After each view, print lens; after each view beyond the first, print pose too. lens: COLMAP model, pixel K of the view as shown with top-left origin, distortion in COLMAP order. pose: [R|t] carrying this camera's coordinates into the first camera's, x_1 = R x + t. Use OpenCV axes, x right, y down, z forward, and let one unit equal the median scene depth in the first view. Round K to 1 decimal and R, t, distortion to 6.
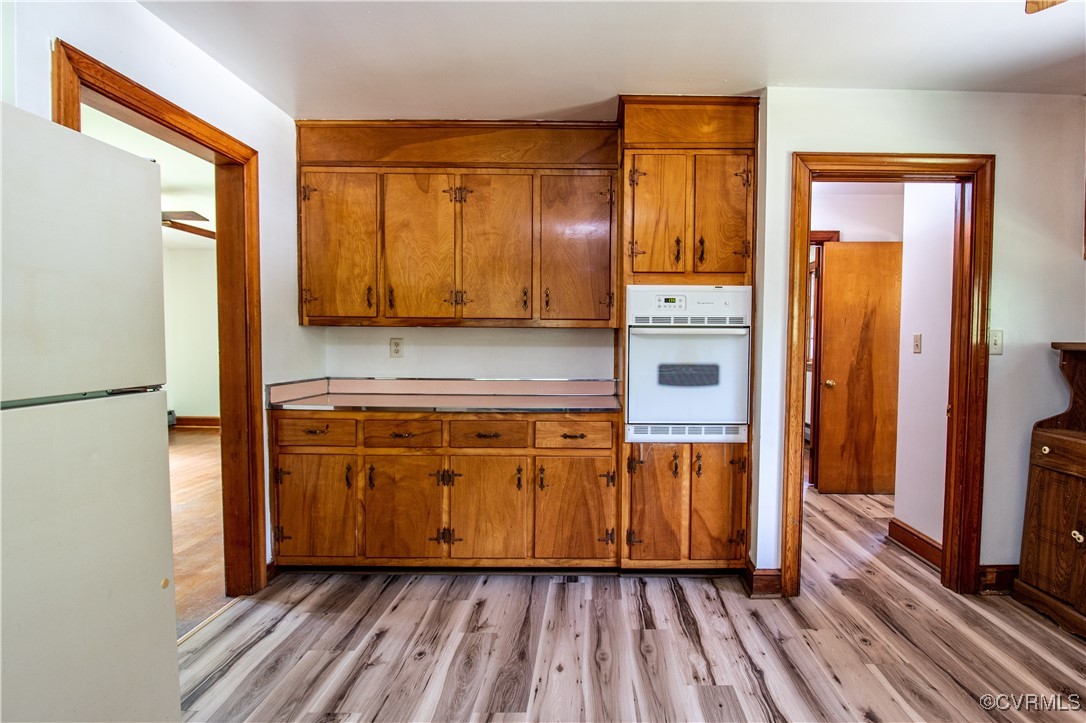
lens RADIAL K [[547.5, 0, 603.1], [0, 547.5, 366.2], [0, 0, 1]] dist [0.001123, -0.022884]
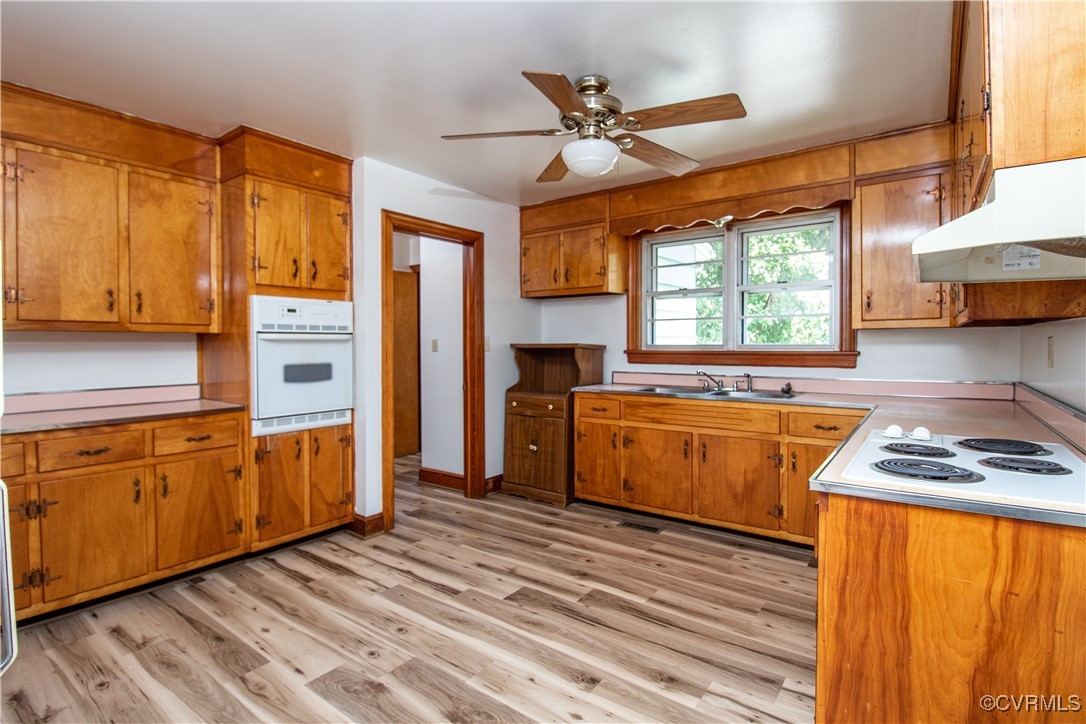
lens RADIAL K [[522.6, 0, 540.2], [0, 522.6, 358.4], [0, 0, 1]] dist [0.000664, -0.017475]
pose [[0.607938, -0.028757, 0.793464, -0.439312], [0.043437, 0.999052, 0.002928, 0.002891], [-0.792796, 0.032686, 0.608611, -0.107696]]
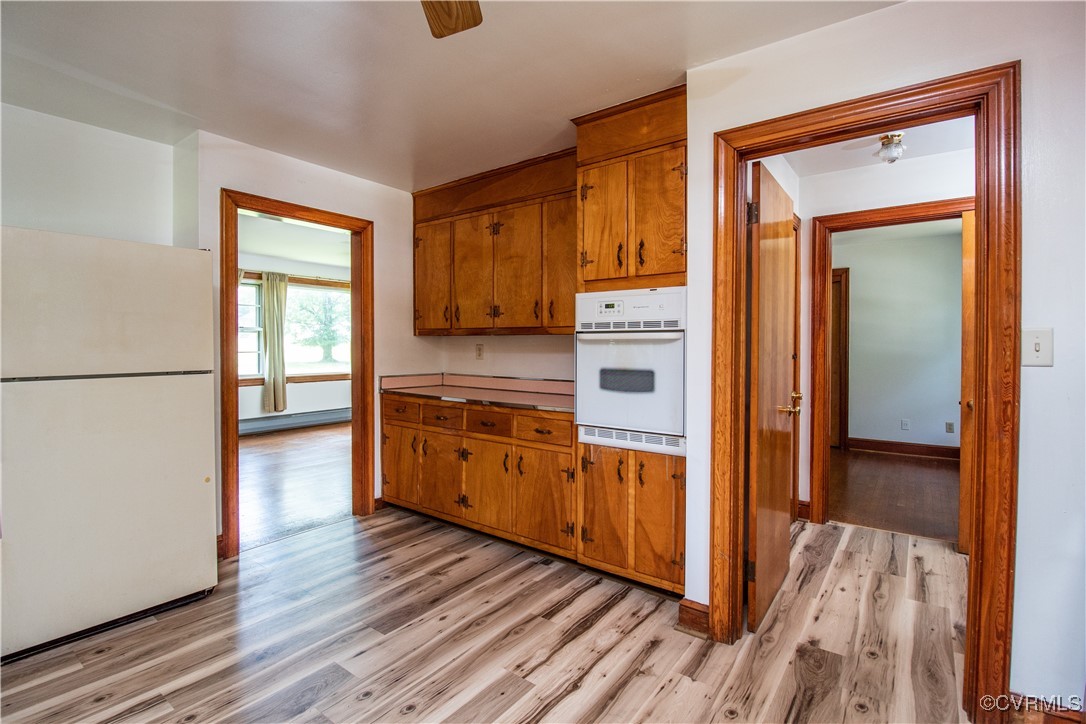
lens RADIAL K [[518.5, 0, 542.1], [0, 518.5, 352.7], [0, 0, 1]] dist [0.000072, -0.017493]
pose [[0.785928, 0.005001, -0.618298, 0.603196], [-0.025214, 0.999395, -0.023966, -0.007379], [0.617804, 0.034426, 0.785578, 0.165785]]
